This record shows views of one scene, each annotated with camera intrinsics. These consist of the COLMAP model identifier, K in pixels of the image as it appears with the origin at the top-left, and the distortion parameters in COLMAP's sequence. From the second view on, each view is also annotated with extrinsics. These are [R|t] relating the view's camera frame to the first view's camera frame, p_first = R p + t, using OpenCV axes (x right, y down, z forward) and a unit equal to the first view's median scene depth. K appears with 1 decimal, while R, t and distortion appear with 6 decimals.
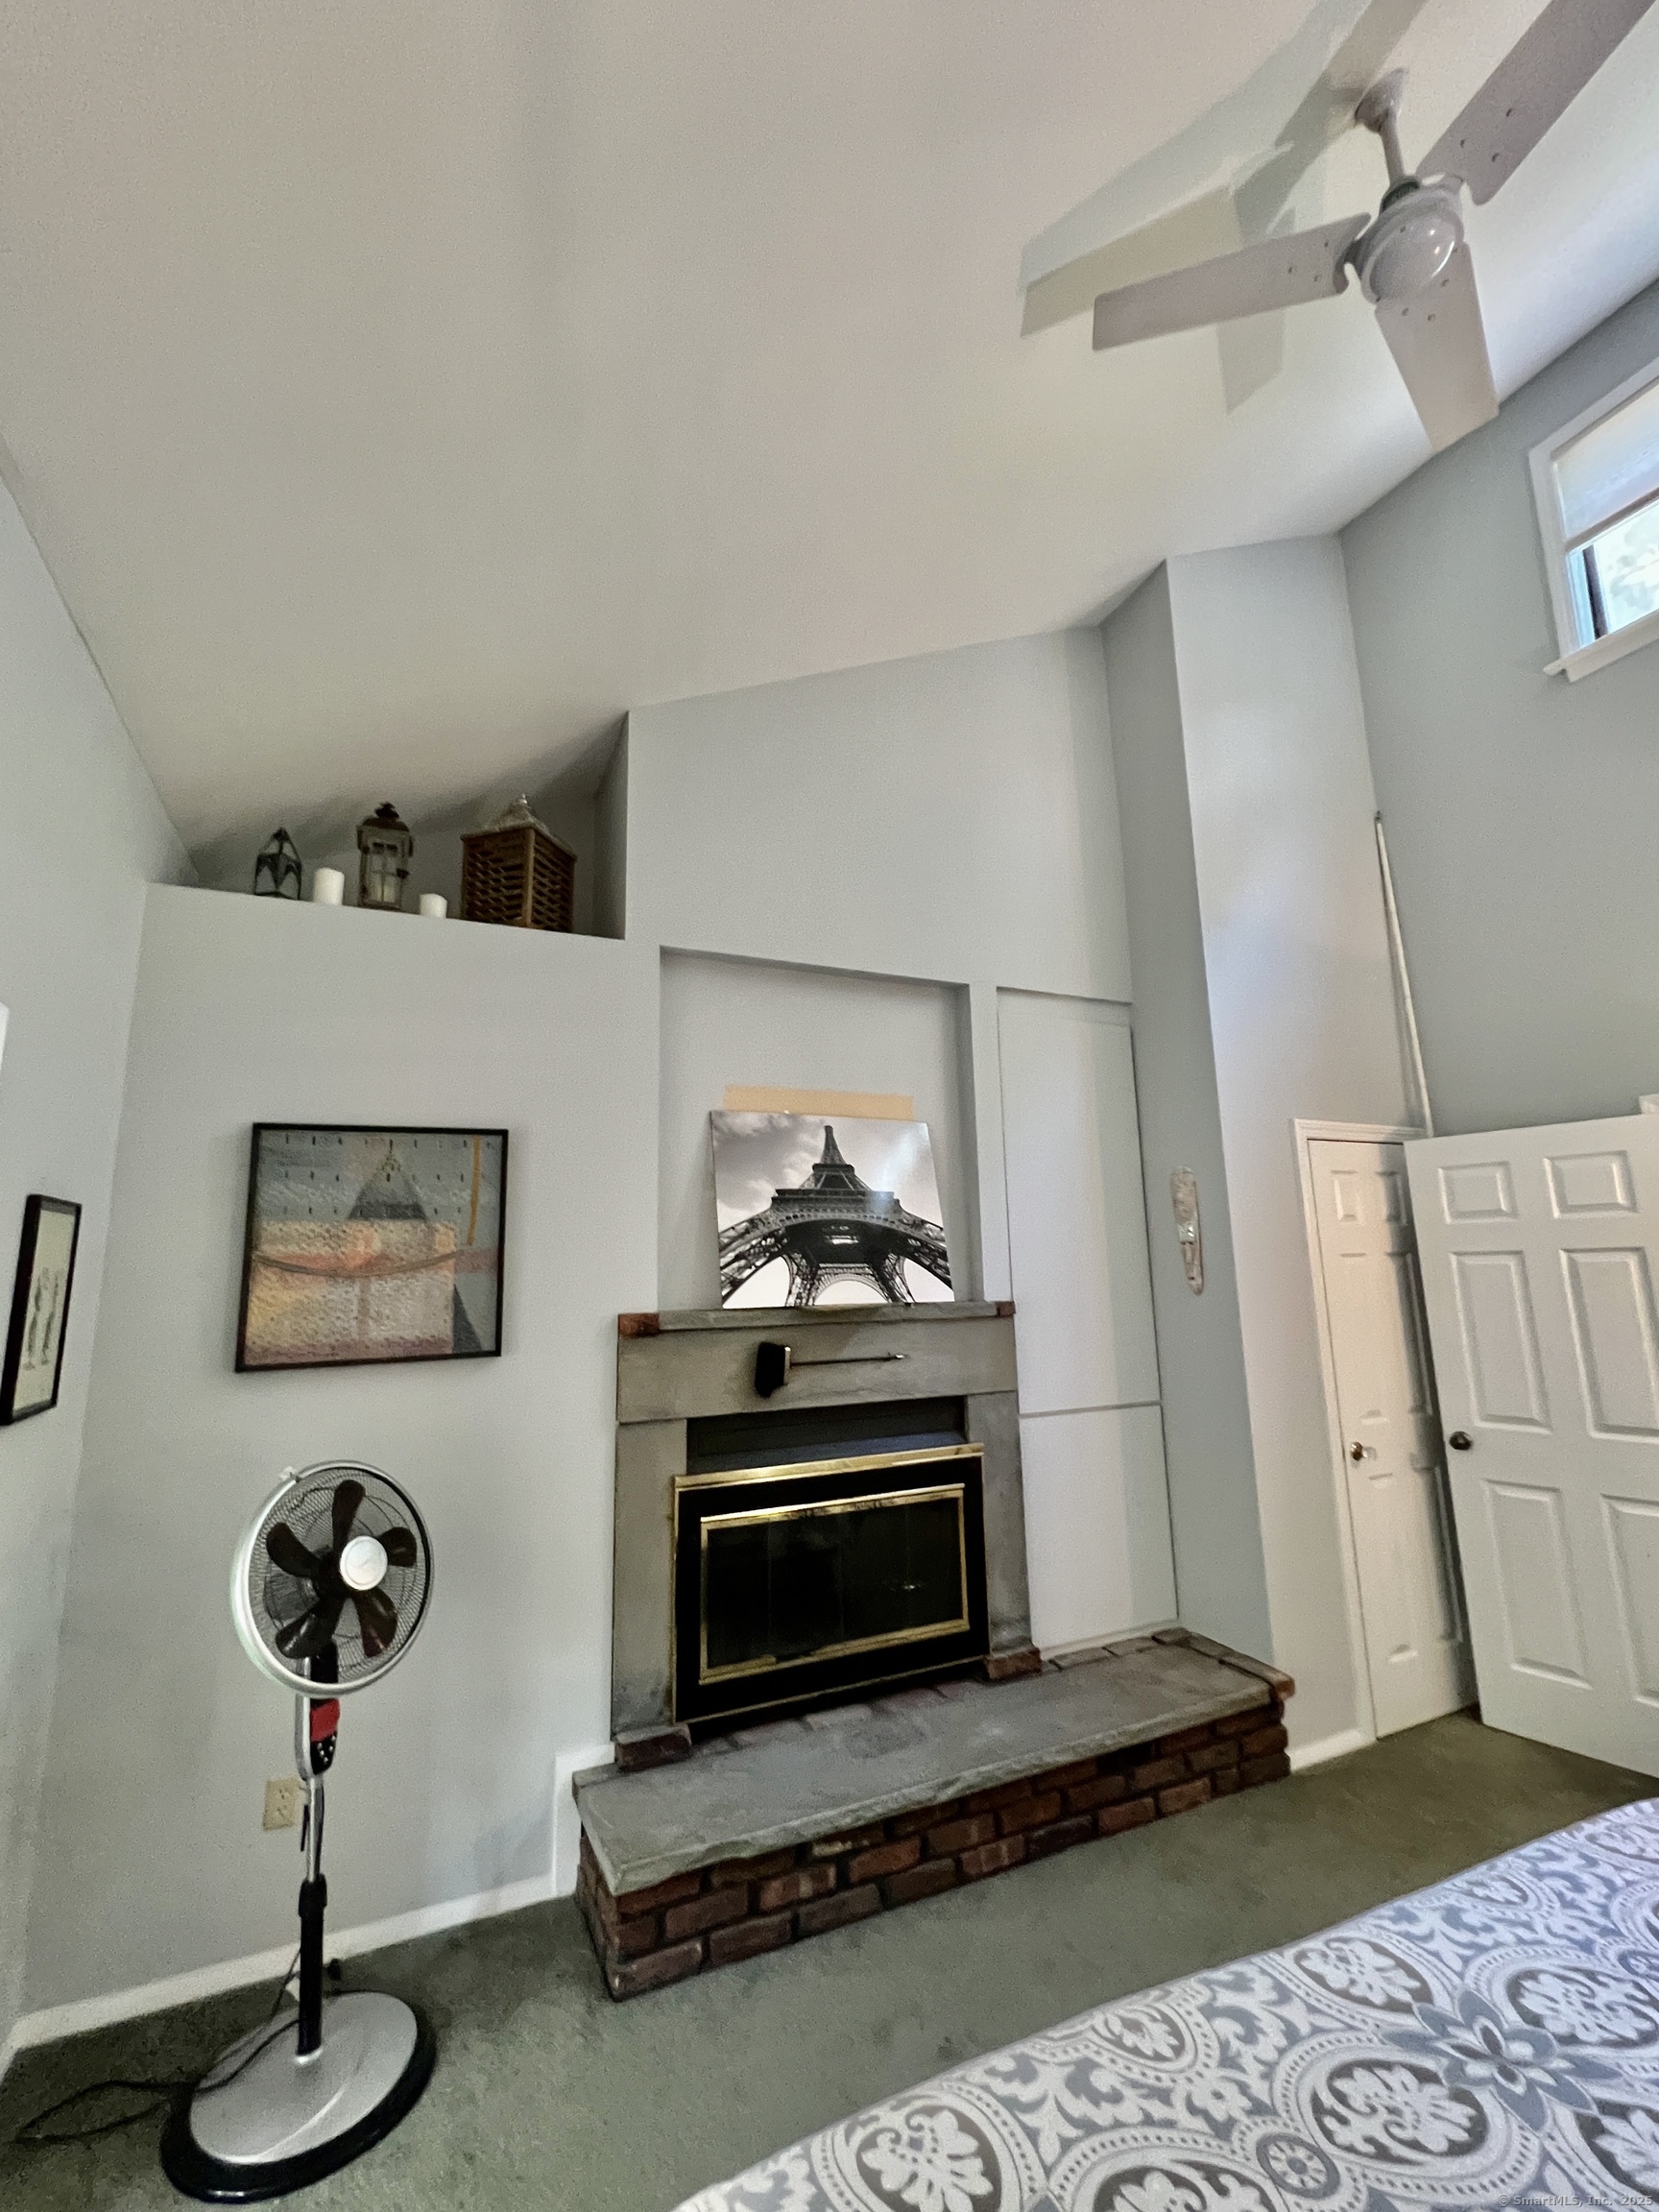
lens RADIAL K [[921.9, 0, 829.5], [0, 921.9, 1106.0], [0, 0, 1]] dist [0.000824, 0.000084]
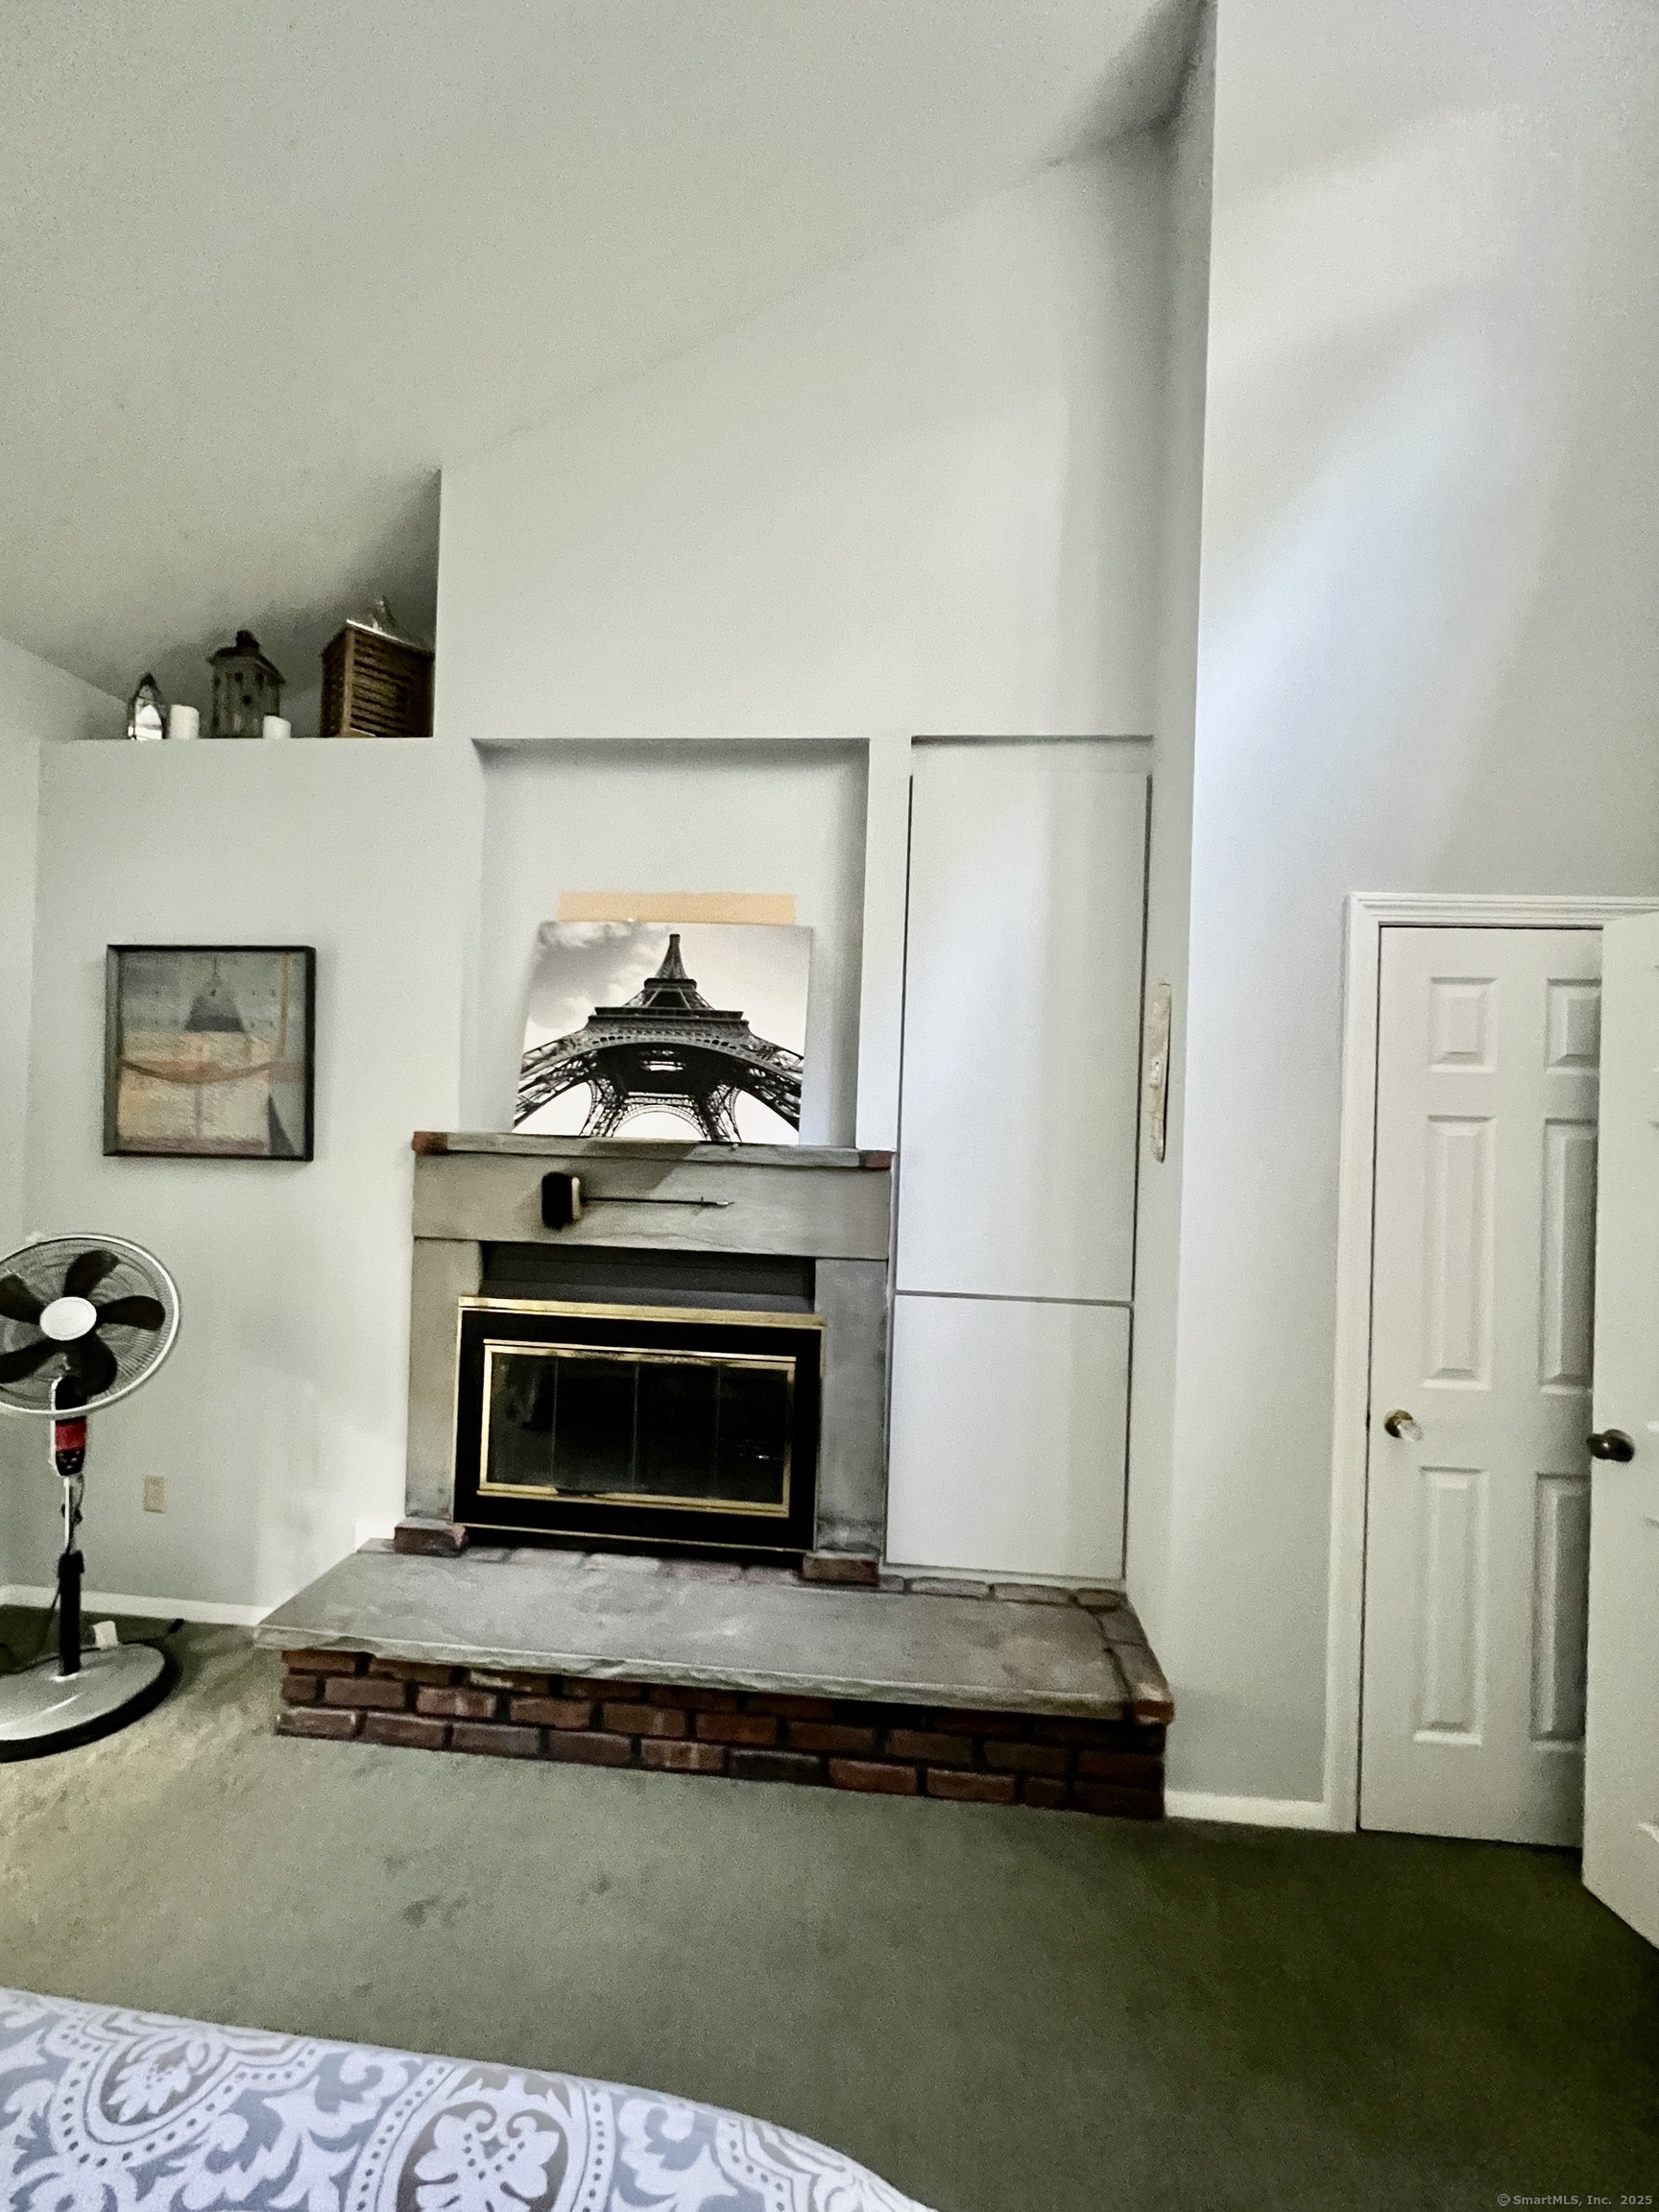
lens RADIAL K [[921.9, 0, 829.5], [0, 921.9, 1106.0], [0, 0, 1]] dist [0.000824, 0.000084]
pose [[0.873703, 0.046931, -0.484191, 0.595821], [0.033367, 0.987210, 0.155896, 0.055037], [0.485314, -0.152363, 0.860962, 0.340165]]
